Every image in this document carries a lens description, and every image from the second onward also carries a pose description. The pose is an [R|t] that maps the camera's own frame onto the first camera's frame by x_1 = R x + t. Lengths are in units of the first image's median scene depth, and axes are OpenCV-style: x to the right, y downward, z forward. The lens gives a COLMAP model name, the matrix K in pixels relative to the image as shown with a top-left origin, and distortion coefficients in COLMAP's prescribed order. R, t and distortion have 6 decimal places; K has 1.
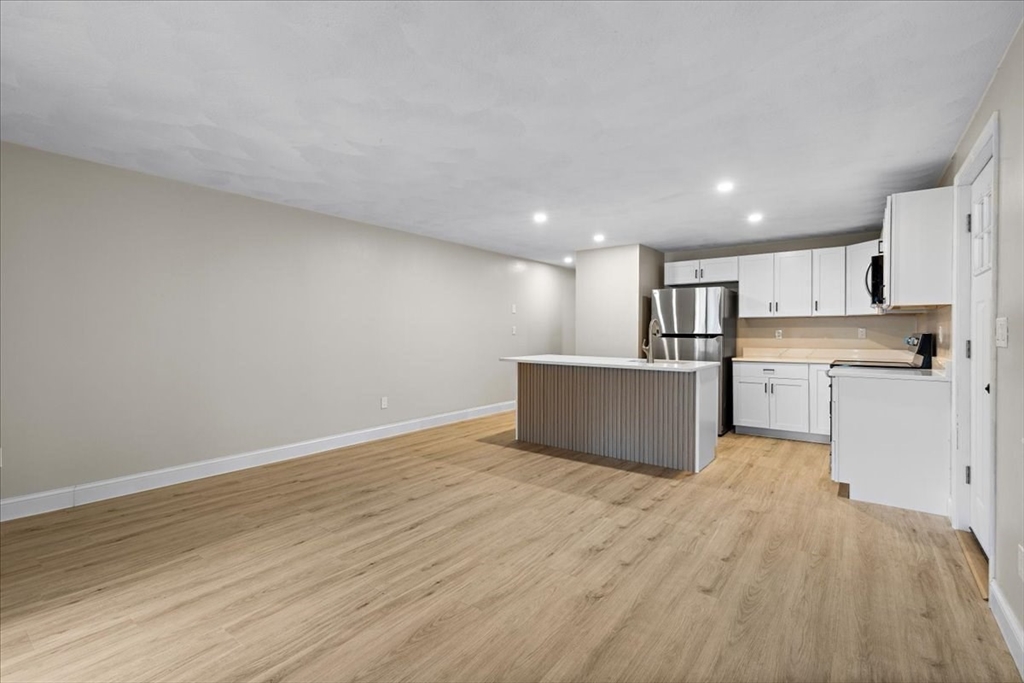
lens RADIAL K [[473.2, 0, 506.1], [0, 473.2, 336.2], [0, 0, 1]] dist [0.000132, -0.000464]
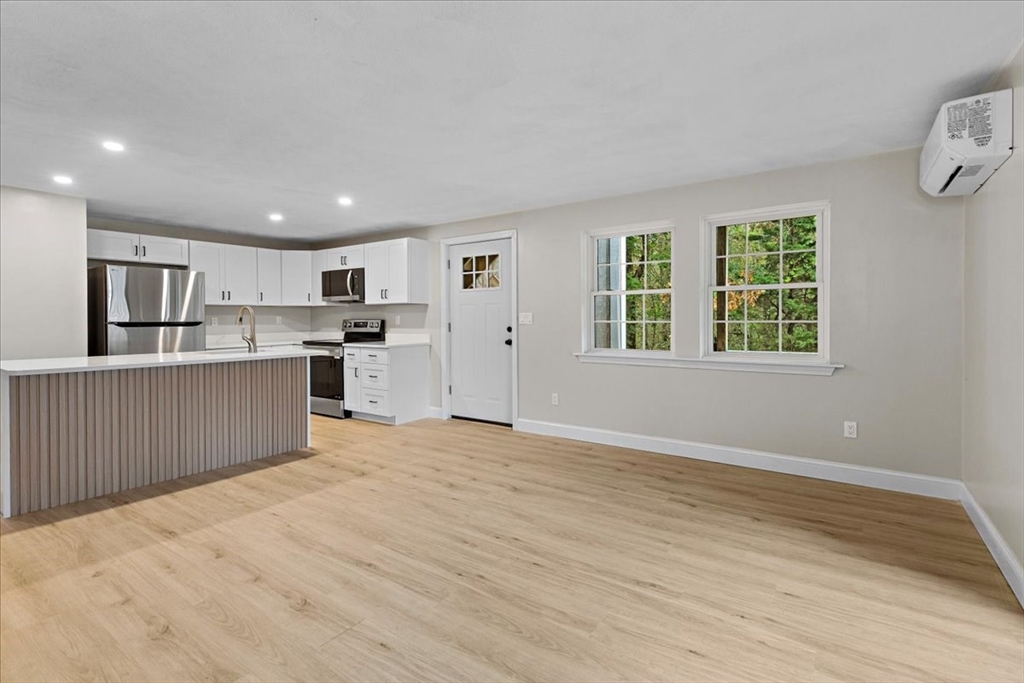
lens RADIAL K [[465.1, 0, 523.4], [0, 465.1, 322.6], [0, 0, 1]] dist [0.002141, -0.000339]
pose [[-0.050746, -0.012386, 0.998635, -0.770759], [0.010385, 0.999862, 0.012929, -0.012818], [-0.998658, 0.011027, -0.050610, 0.595016]]
